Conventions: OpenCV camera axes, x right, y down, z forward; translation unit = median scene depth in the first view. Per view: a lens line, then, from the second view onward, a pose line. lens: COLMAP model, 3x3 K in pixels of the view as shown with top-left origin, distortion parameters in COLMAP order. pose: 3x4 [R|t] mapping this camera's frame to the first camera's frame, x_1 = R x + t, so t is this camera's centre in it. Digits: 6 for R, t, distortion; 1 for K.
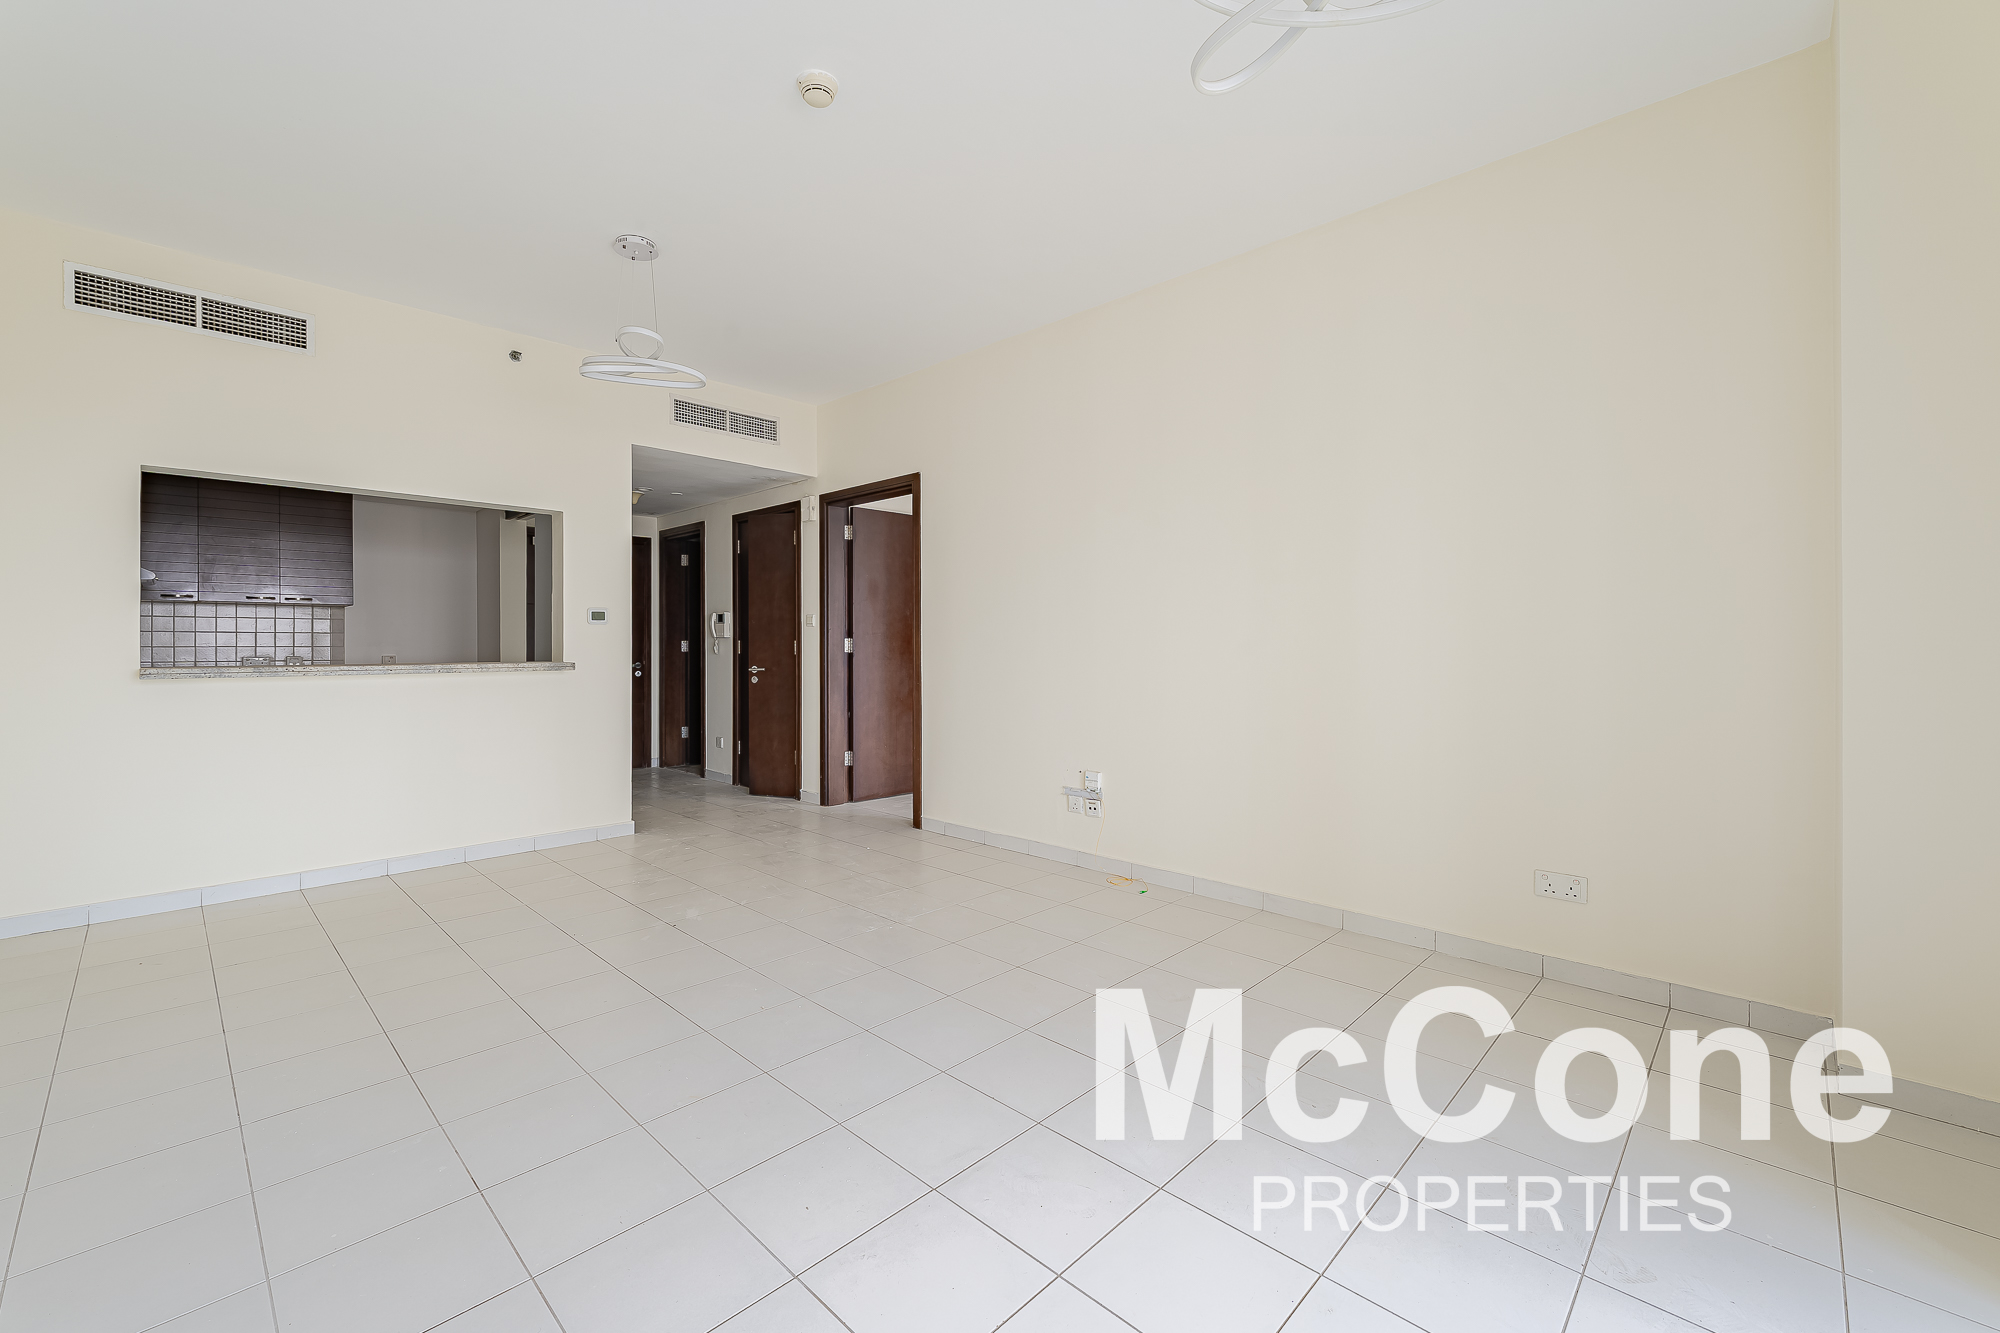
lens RADIAL K [[803.6, 0, 991.9], [0, 803.6, 652.6], [0, 0, 1]] dist [0.004306, -0.001812]
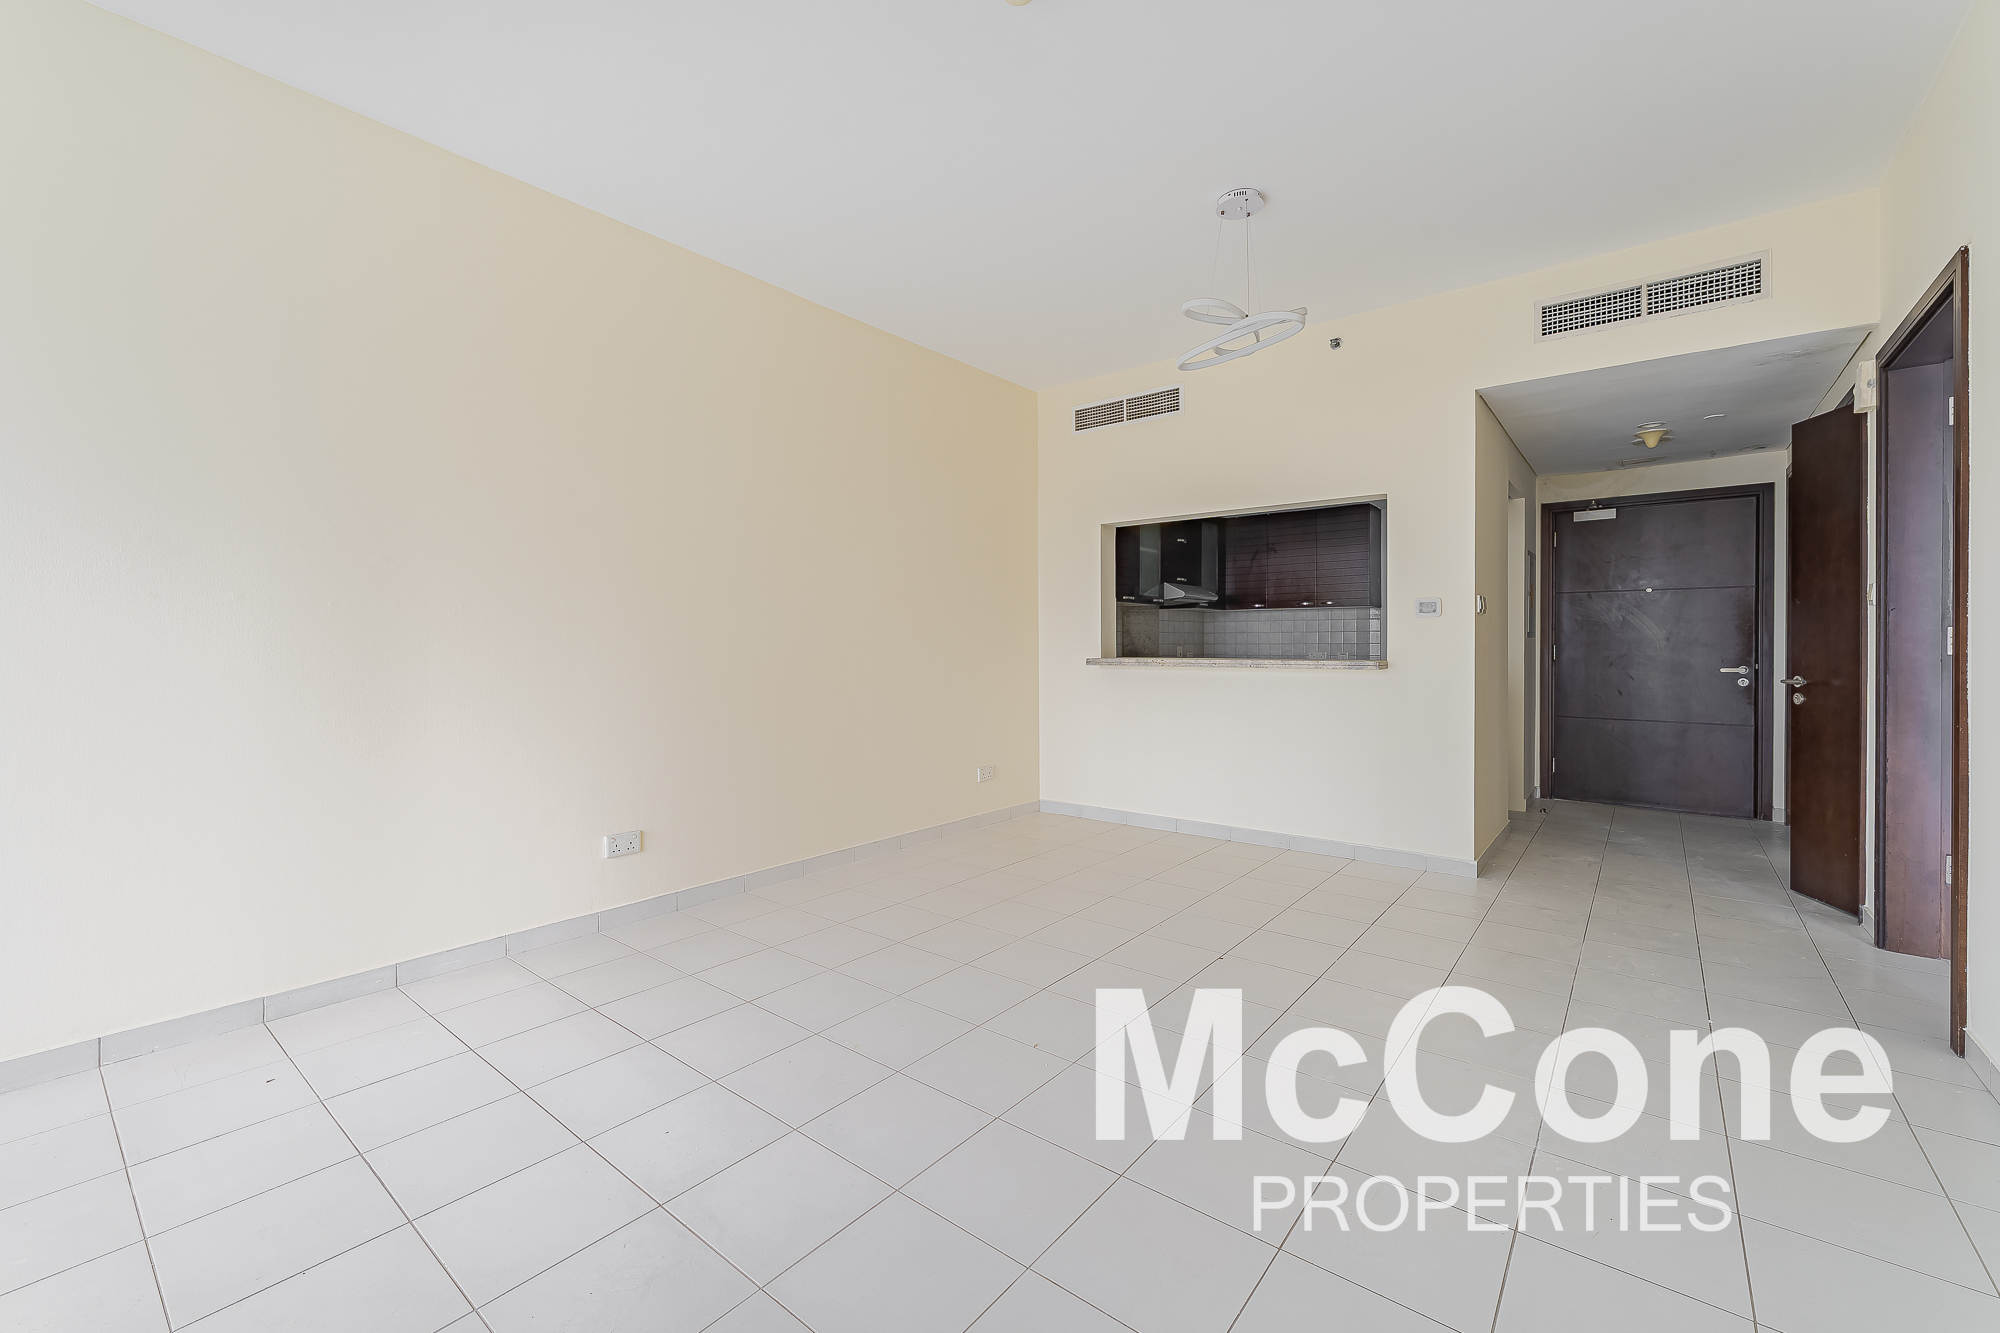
lens RADIAL K [[803.6, 0, 995.6], [0, 803.6, 653.9], [0, 0, 1]] dist [0.004306, -0.001812]
pose [[0.105846, 0.013552, -0.994290, 0.287250], [-0.007688, 0.999888, 0.012810, -0.003096], [0.994353, 0.006288, 0.105938, 0.421906]]
